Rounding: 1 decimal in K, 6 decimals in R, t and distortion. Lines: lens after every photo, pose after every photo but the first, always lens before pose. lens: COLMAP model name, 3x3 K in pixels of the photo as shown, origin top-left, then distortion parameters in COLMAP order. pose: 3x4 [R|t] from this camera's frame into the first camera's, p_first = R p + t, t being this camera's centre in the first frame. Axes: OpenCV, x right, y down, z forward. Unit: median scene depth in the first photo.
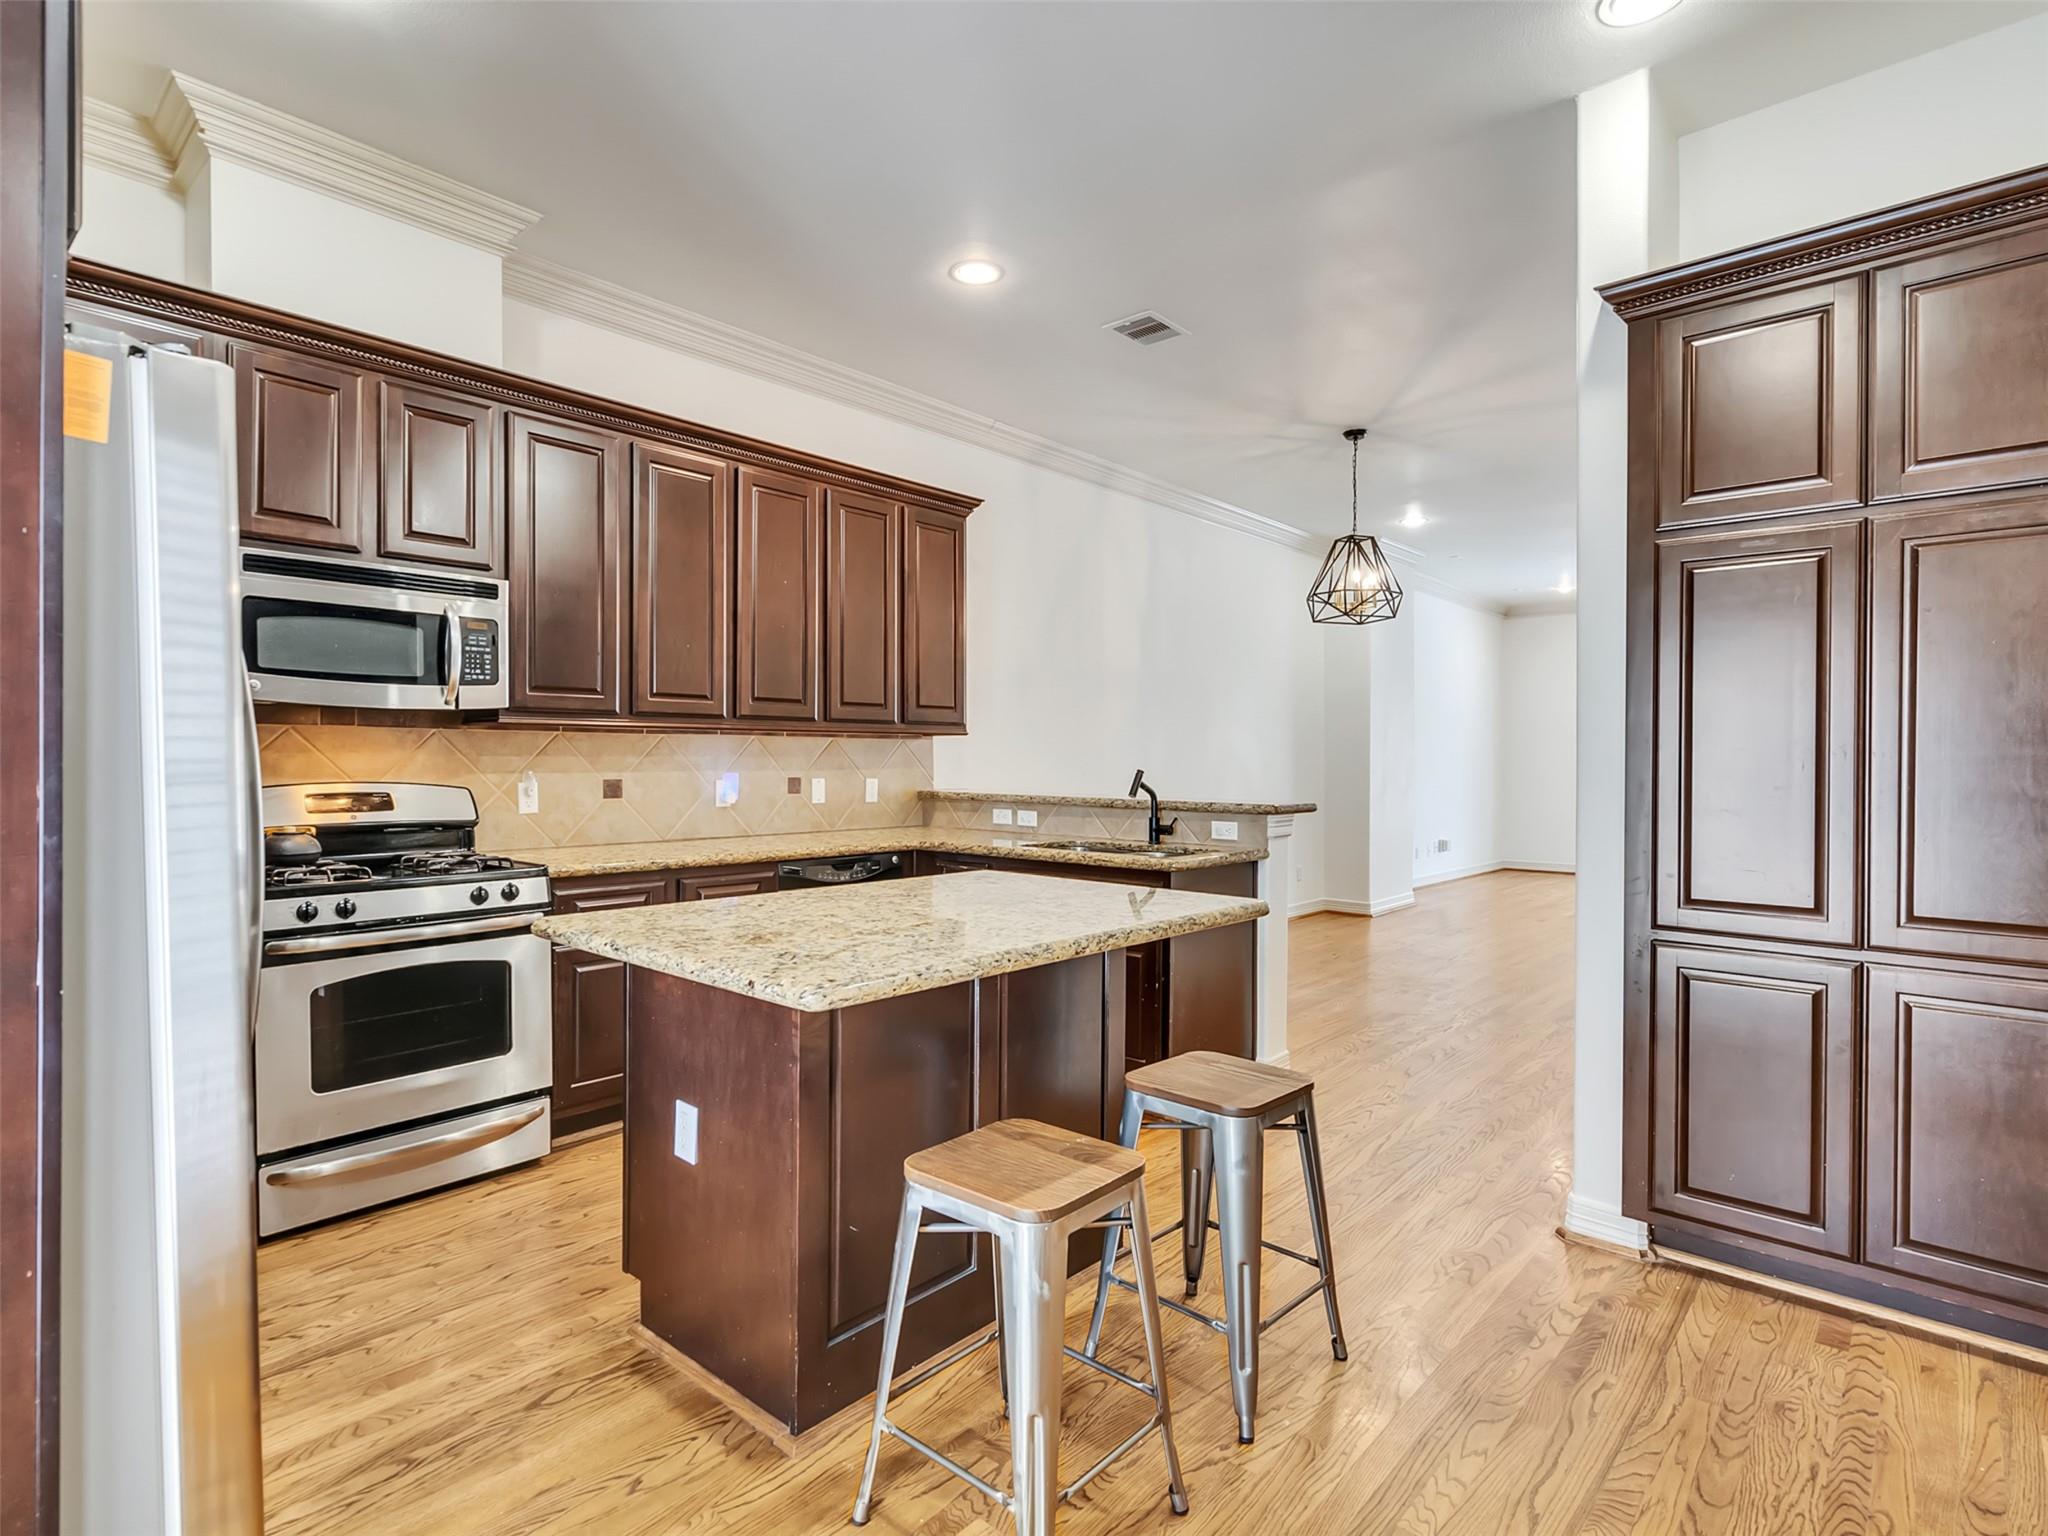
lens RADIAL K [[1022.9, 0, 1024.2], [0, 1022.9, 764.5], [0, 0, 1]] dist [-0.000195, 0.004290]
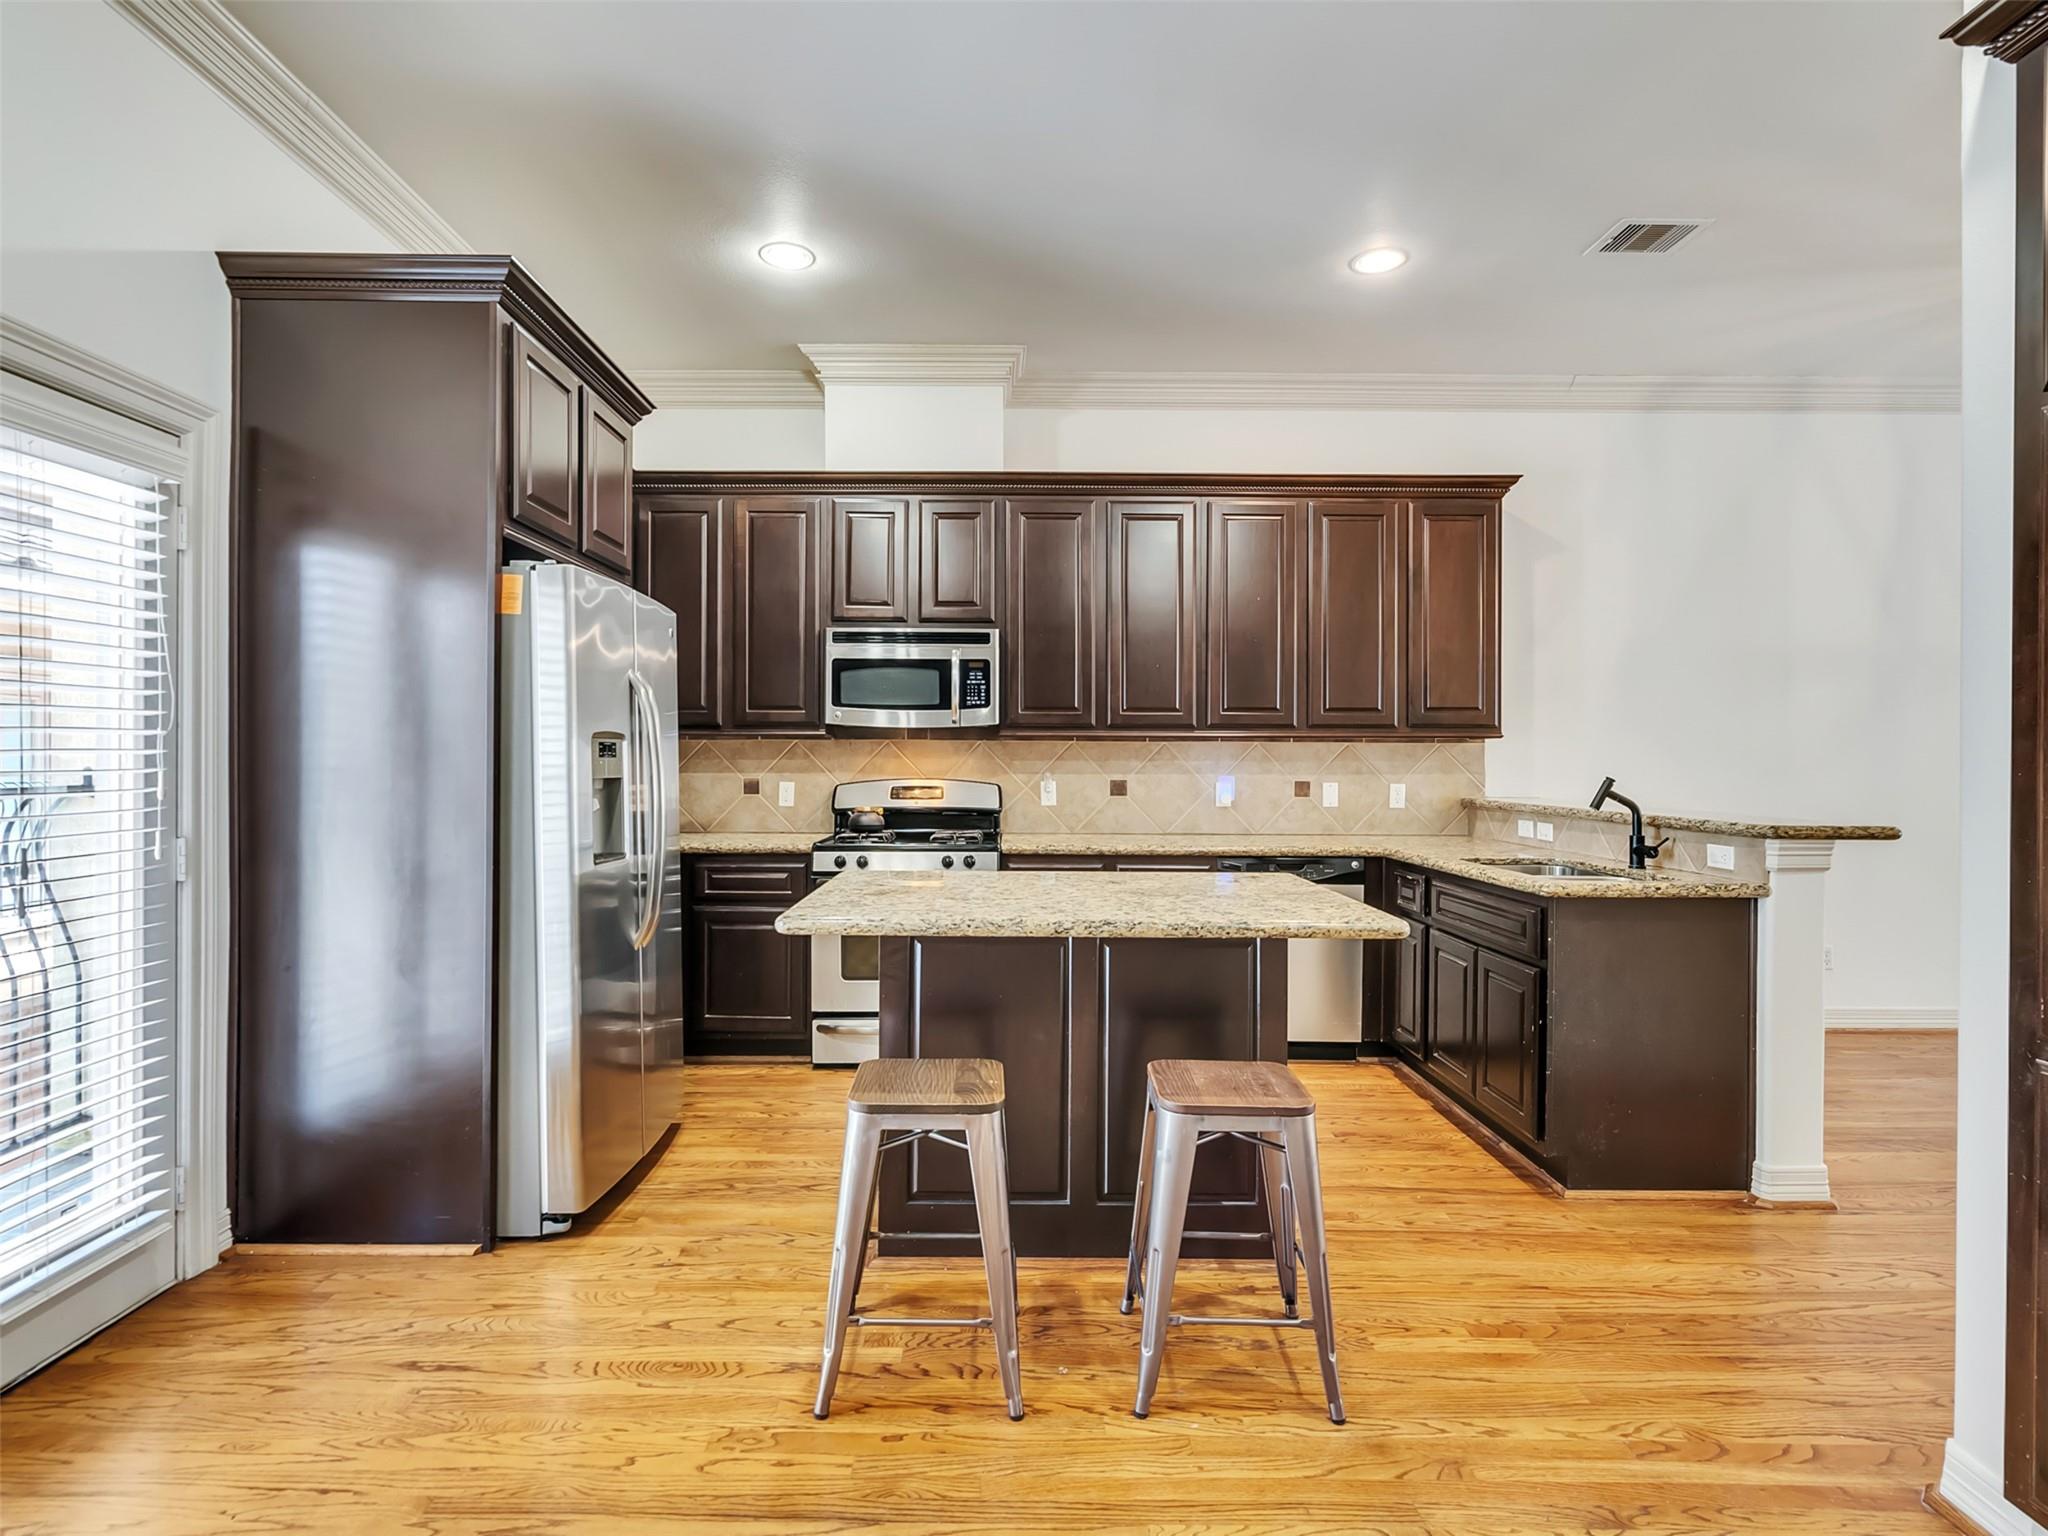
lens RADIAL K [[1022.9, 0, 1022.1], [0, 1022.9, 767.2], [0, 0, 1]] dist [-0.000195, 0.004290]
pose [[0.691845, 0.003872, -0.722036, 0.386230], [-0.006370, 0.999979, -0.000741, 0.000949], [0.722018, 0.005112, 0.691855, 0.082755]]
